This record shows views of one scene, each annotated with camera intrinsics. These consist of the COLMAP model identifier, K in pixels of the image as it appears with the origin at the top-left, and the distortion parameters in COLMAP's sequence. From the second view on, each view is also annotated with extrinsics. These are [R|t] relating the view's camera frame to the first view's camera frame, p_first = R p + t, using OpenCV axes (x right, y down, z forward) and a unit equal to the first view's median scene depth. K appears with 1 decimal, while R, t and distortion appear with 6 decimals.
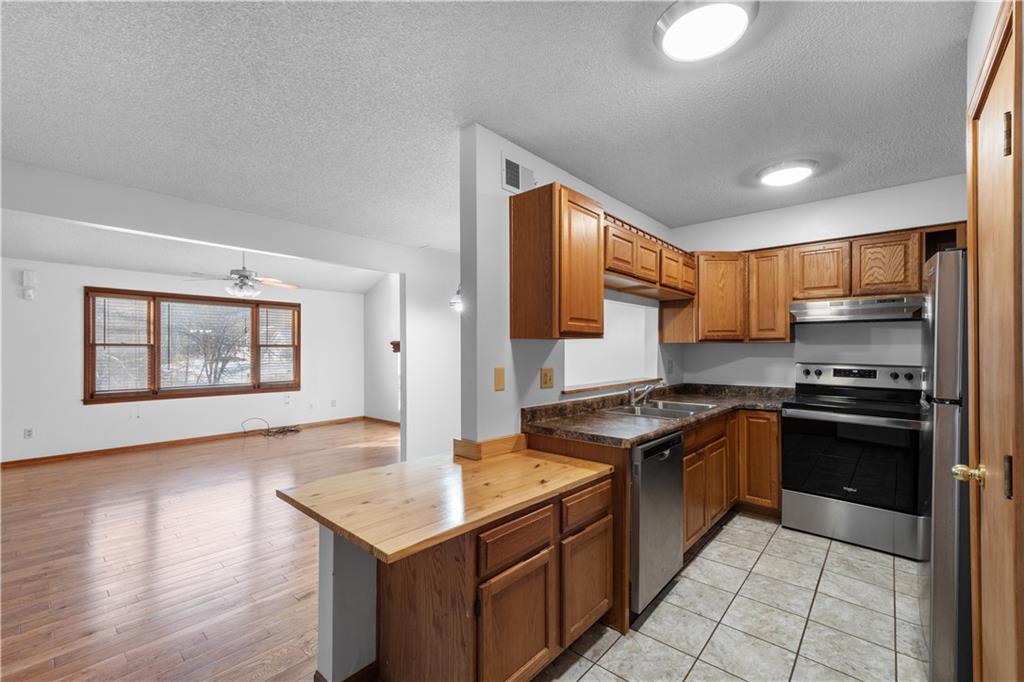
lens RADIAL K [[427.6, 0, 509.2], [0, 427.6, 352.9], [0, 0, 1]] dist [0.000263, -0.000058]
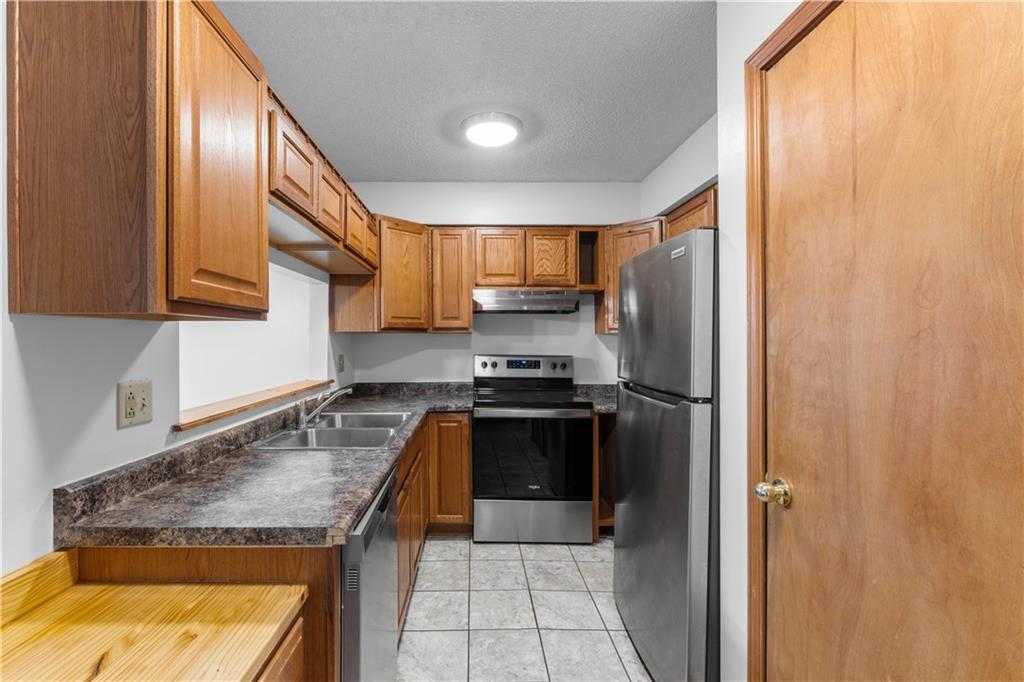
lens RADIAL K [[496.0, 0, 511.3], [0, 496.0, 343.5], [0, 0, 1]] dist [-0.004833, -0.000913]
pose [[0.746395, -0.004988, 0.665485, 0.021563], [0.006020, 0.999982, 0.000744, -0.002327], [-0.665476, 0.003451, 0.746411, 0.195179]]
